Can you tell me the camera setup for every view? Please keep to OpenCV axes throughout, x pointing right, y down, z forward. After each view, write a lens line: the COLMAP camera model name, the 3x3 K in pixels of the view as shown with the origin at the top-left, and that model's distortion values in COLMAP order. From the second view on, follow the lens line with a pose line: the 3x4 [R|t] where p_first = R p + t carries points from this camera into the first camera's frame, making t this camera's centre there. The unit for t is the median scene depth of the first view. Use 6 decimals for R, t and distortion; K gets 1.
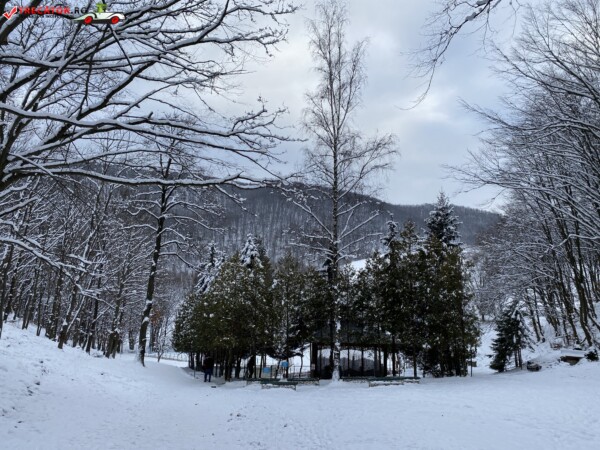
lens RADIAL K [[457.1, 0, 297.8], [0, 457.1, 219.0], [0, 0, 1]] dist [0.031757, -0.026758]
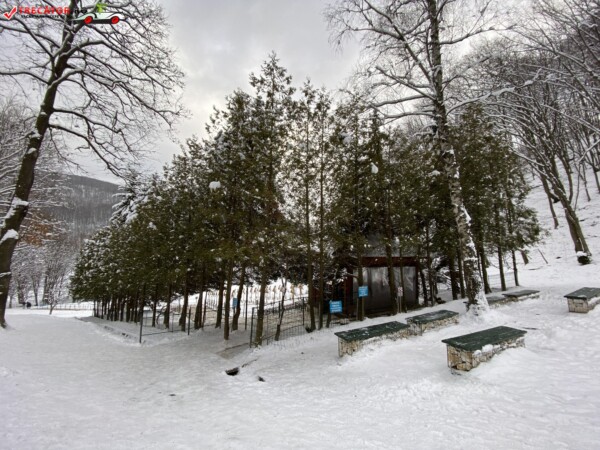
lens RADIAL K [[243.8, 0, 299.5], [0, 243.8, 225.6], [0, 0, 1]] dist [0.011367, -0.017248]
pose [[0.879246, 0.028032, 0.475542, -0.143698], [-0.041480, 0.998981, 0.017806, 0.152337], [-0.474558, -0.035381, 0.879513, 0.498915]]
